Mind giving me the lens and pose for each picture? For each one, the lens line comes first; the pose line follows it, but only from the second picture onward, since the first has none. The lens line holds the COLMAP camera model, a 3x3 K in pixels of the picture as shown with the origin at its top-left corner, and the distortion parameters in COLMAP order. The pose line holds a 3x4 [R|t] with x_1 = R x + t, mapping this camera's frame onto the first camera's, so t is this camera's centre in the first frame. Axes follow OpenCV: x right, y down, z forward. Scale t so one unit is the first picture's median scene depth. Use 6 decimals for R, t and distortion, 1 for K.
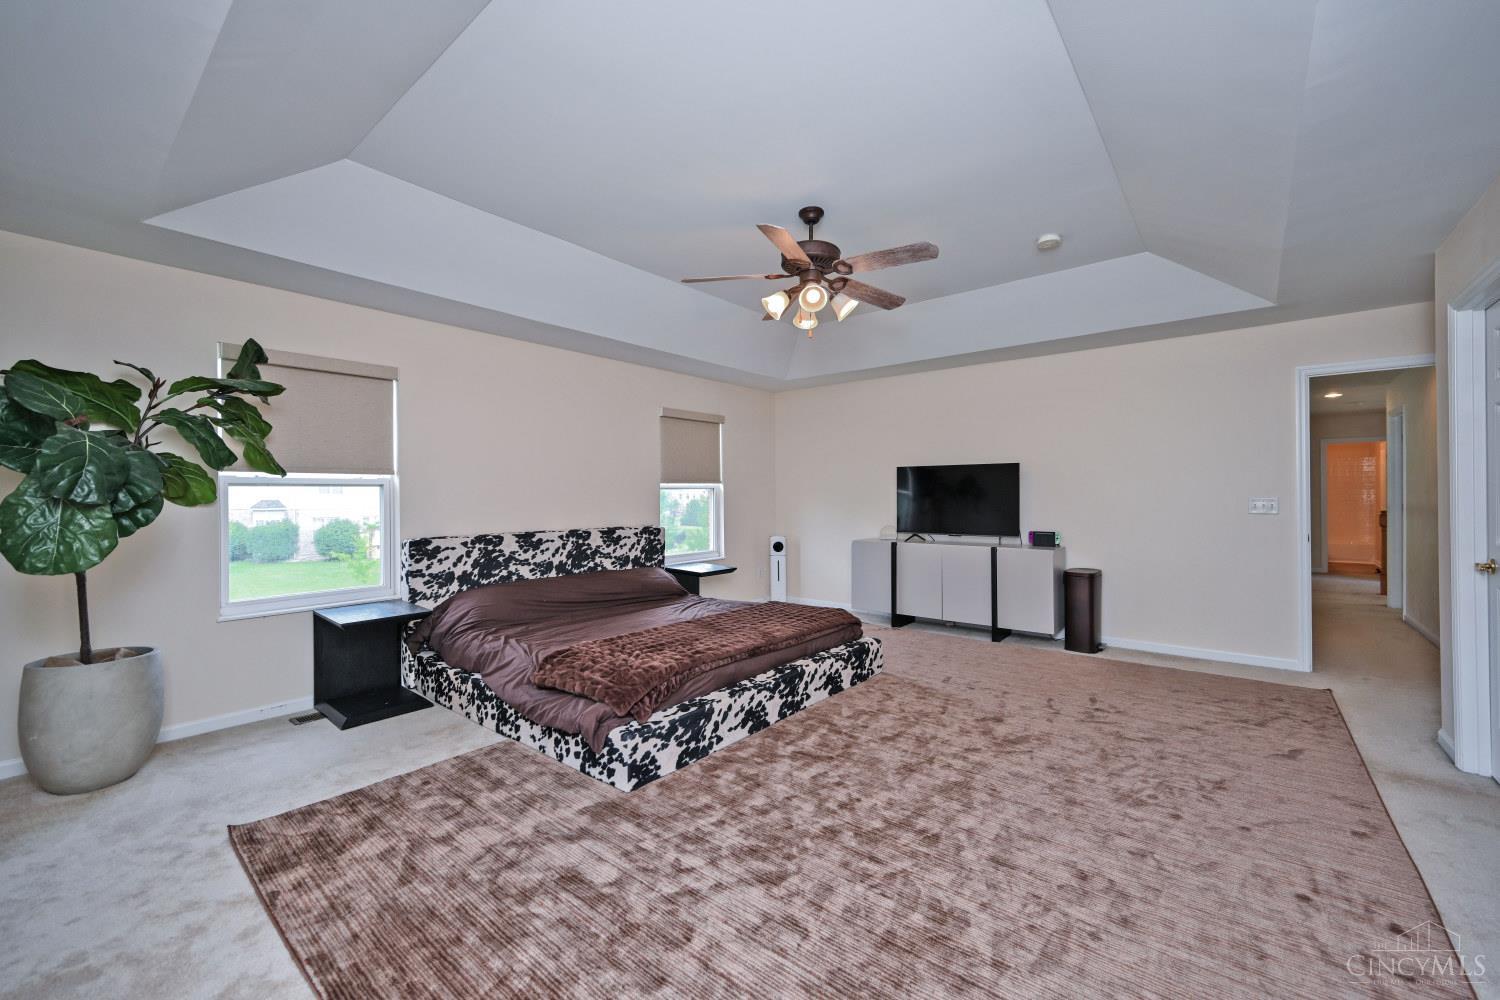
lens RADIAL K [[596.1, 0, 758.1], [0, 596.1, 495.9], [0, 0, 1]] dist [0.001115, 0.000066]
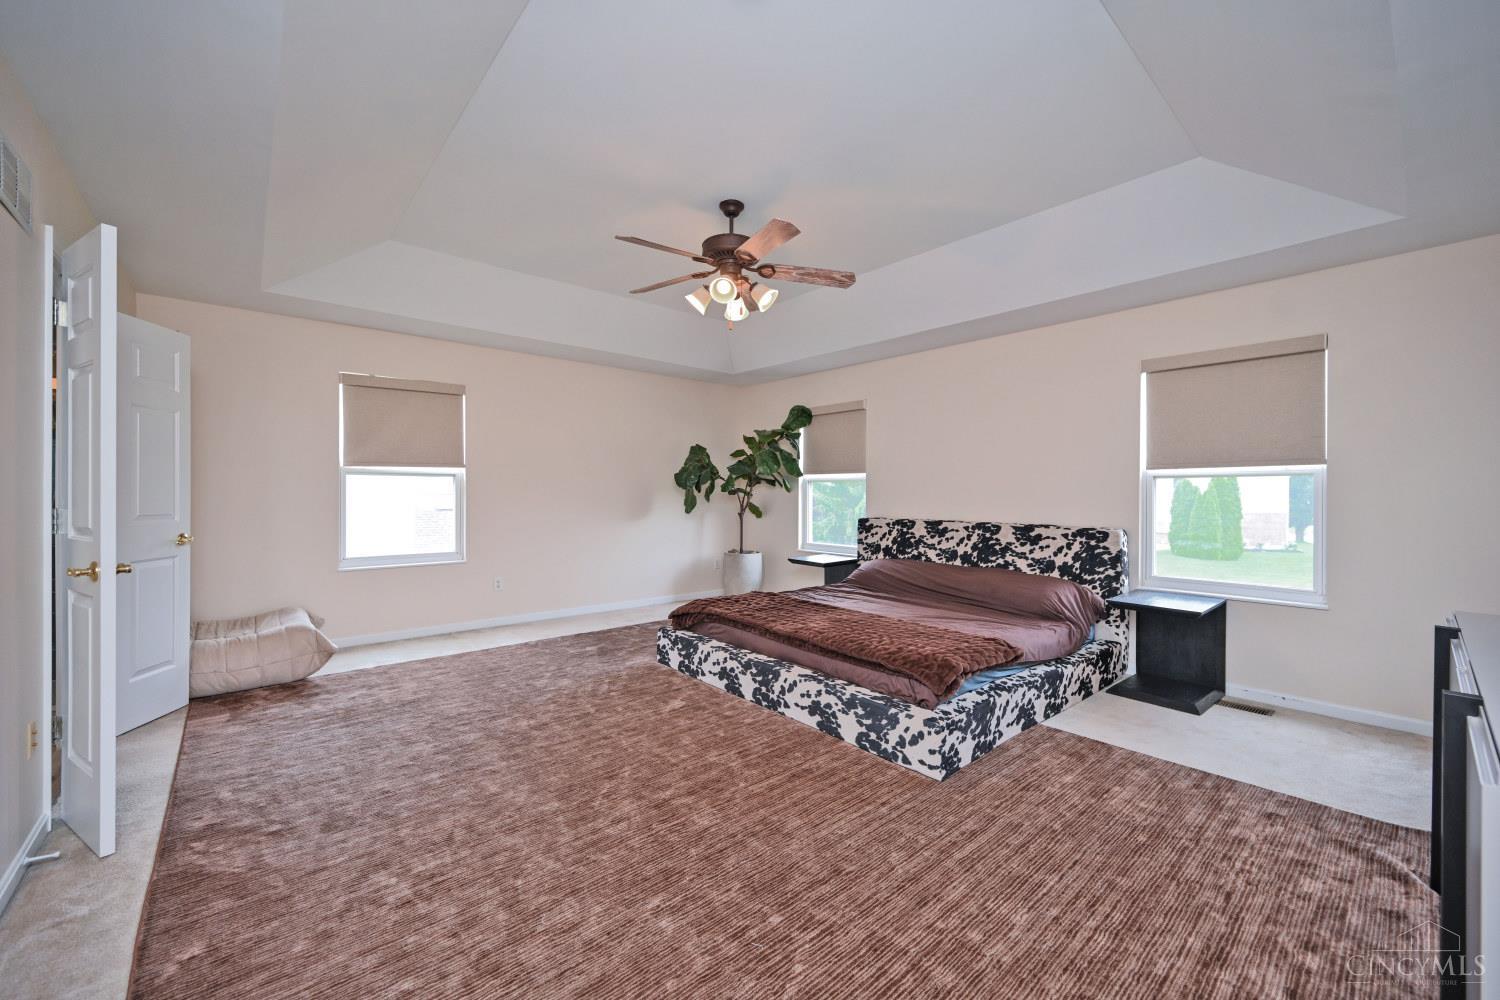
lens RADIAL K [[596.1, 0, 758.1], [0, 596.1, 495.9], [0, 0, 1]] dist [0.001115, 0.000066]
pose [[-0.175405, 0.012338, -0.984419, 0.758690], [-0.000079, 0.999921, 0.012546, 0.001124], [0.984496, 0.002278, -0.175390, 0.852206]]
